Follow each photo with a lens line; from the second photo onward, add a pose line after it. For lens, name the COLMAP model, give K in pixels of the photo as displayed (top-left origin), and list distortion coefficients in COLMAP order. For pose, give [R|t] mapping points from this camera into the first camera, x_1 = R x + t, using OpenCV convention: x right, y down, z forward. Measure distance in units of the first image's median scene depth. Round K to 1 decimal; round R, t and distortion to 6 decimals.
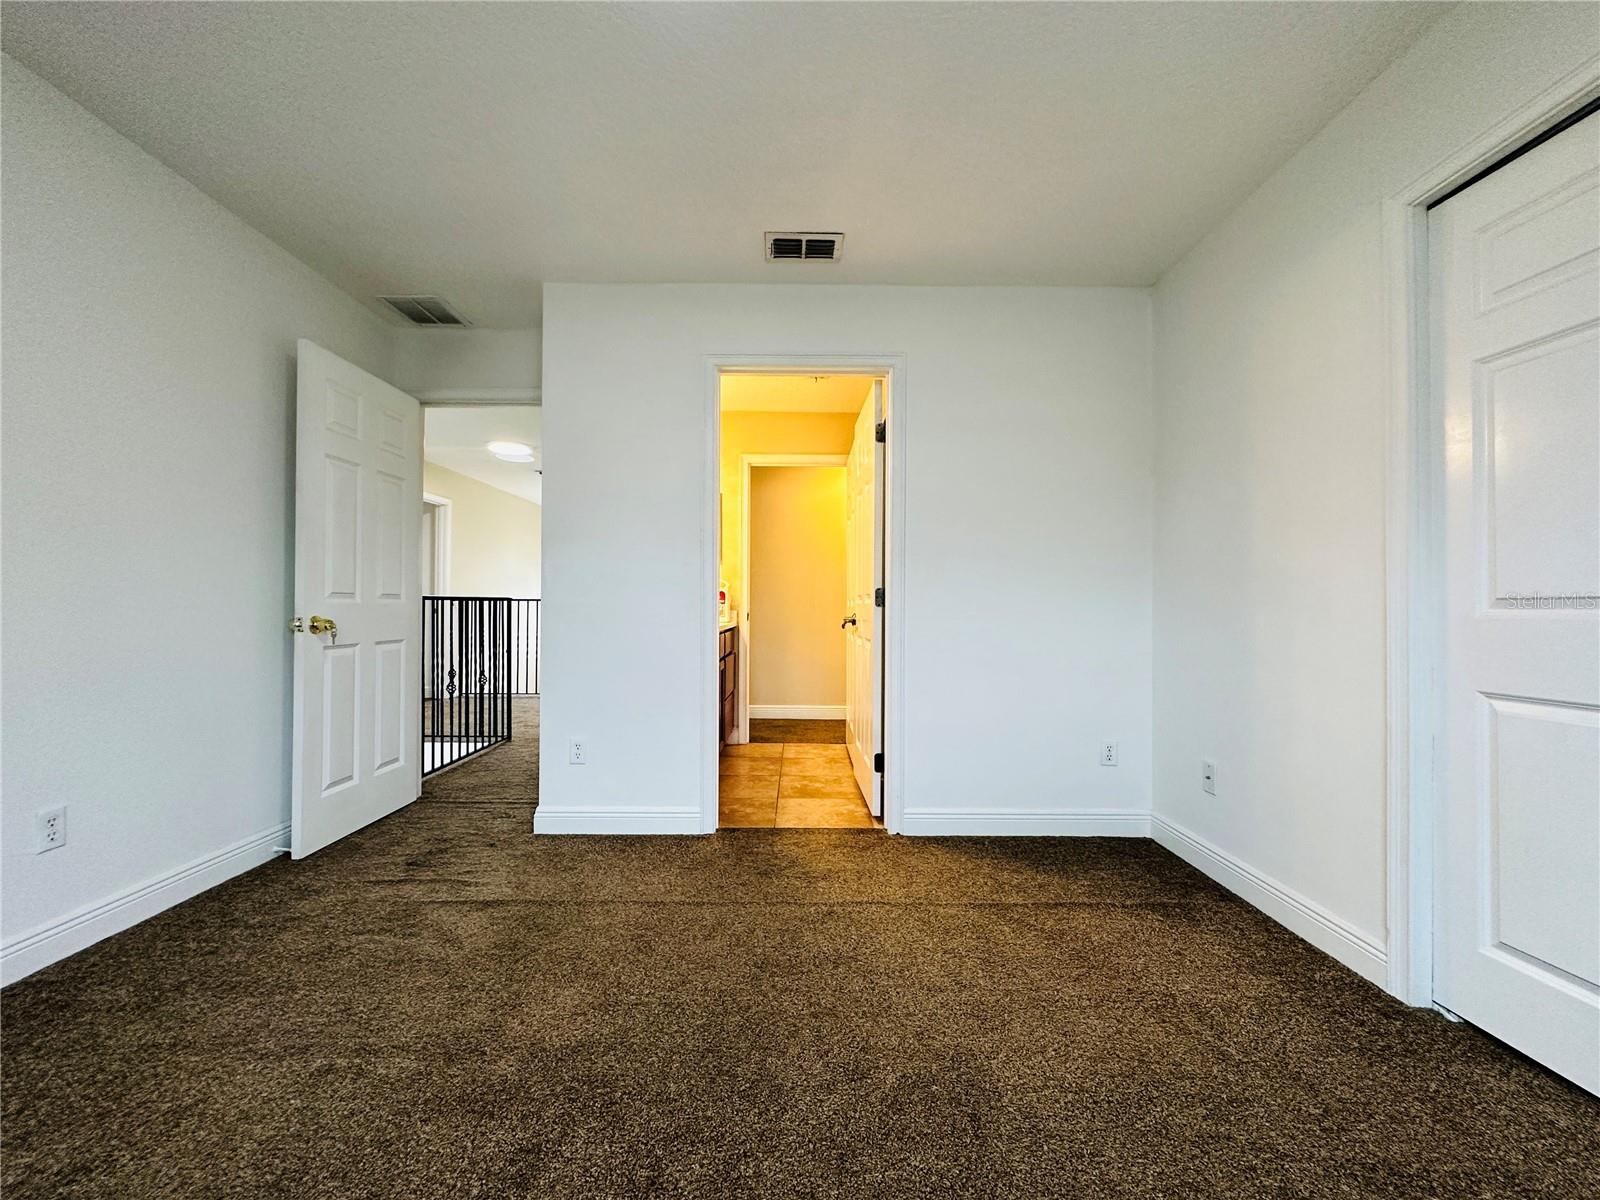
lens RADIAL K [[639.2, 0, 798.4], [0, 639.2, 599.6], [0, 0, 1]] dist [-0.002303, 0.000303]
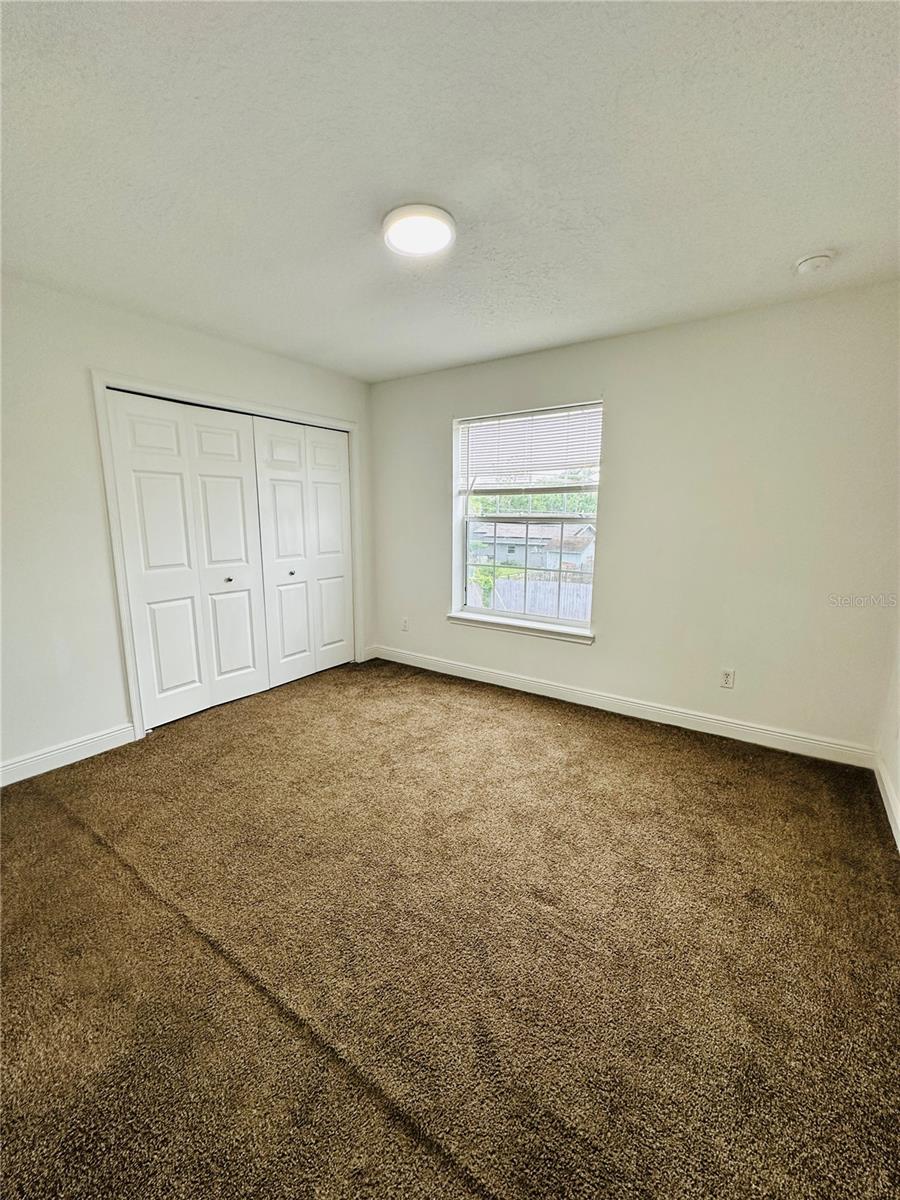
lens RADIAL K [[479.4, 0, 450.6], [0, 479.4, 599.6], [0, 0, 1]] dist [-0.002303, 0.000303]
pose [[-0.817953, -0.105185, 0.565588, -0.632059], [-0.010865, 0.985792, 0.167618, -0.126591], [-0.575183, 0.130959, -0.807474, 1.144201]]
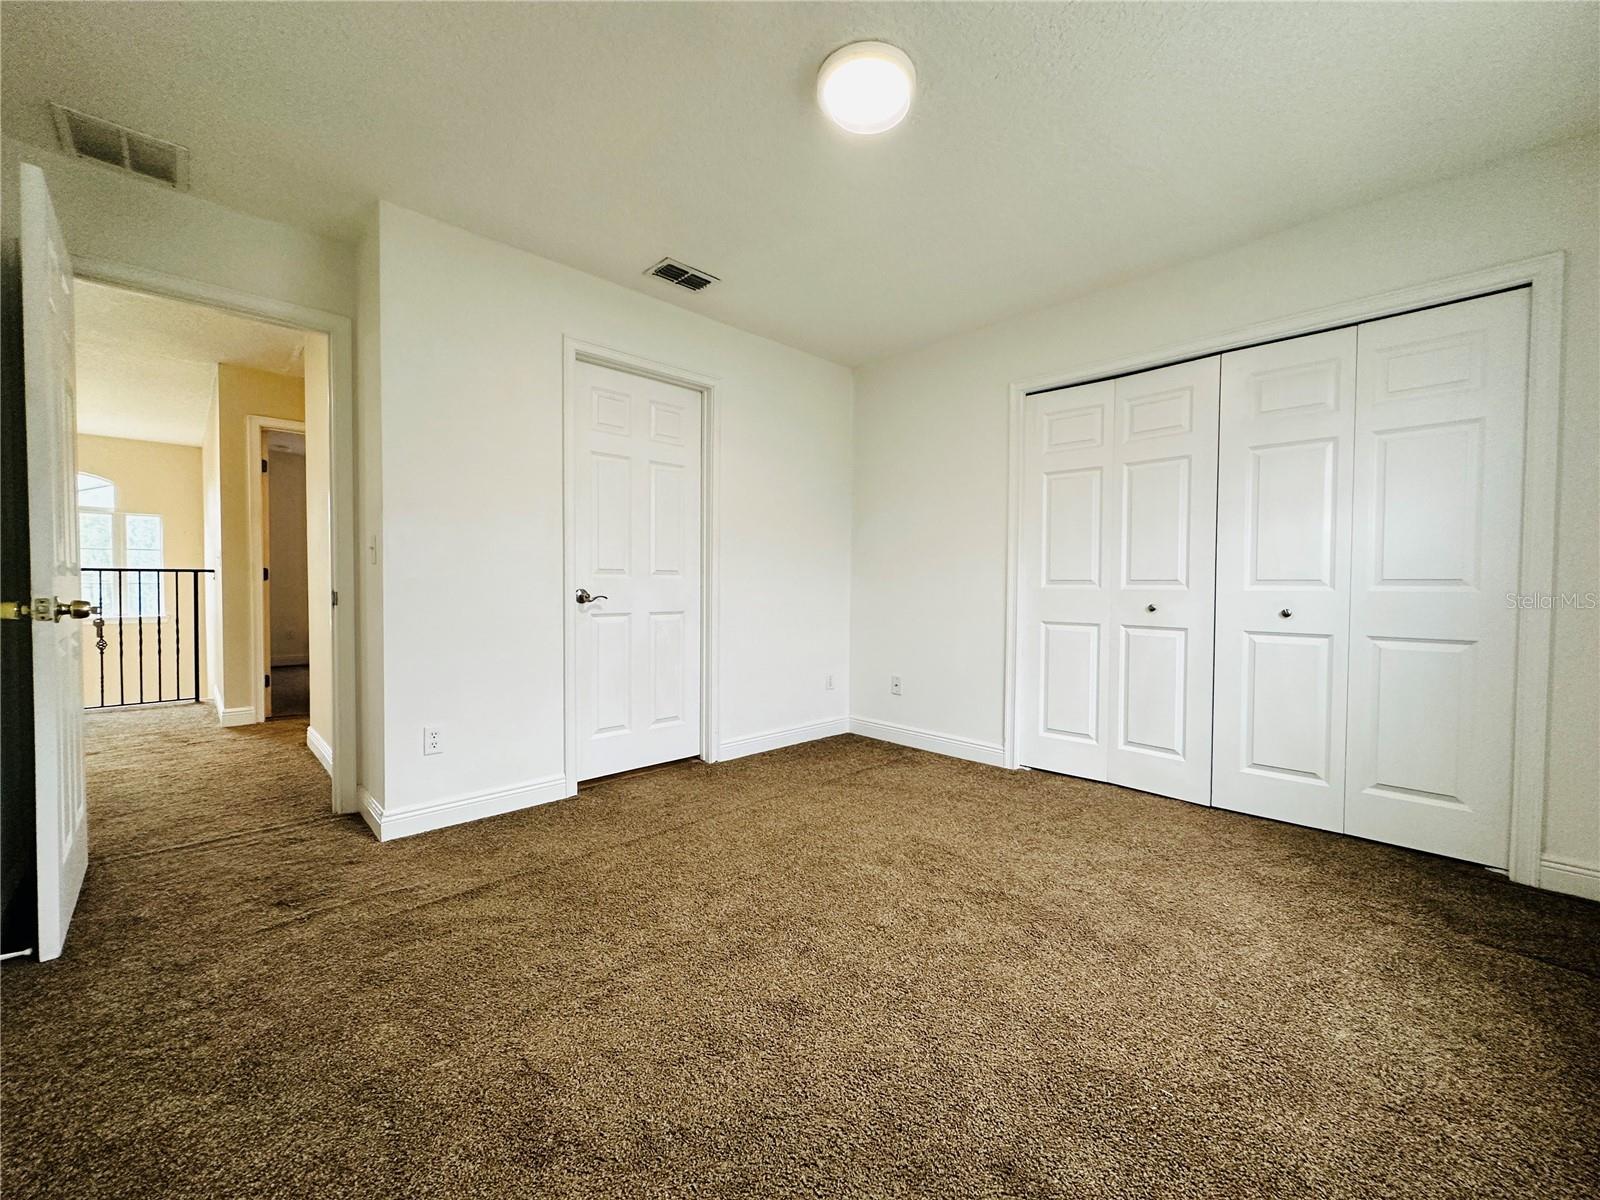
lens RADIAL K [[639.2, 0, 798.4], [0, 639.2, 599.6], [0, 0, 1]] dist [-0.002303, 0.000303]
pose [[0.719389, -0.018015, 0.694374, -0.688186], [-0.010868, 0.999249, 0.037184, -0.003581], [-0.694523, -0.034296, 0.718653, -0.012974]]
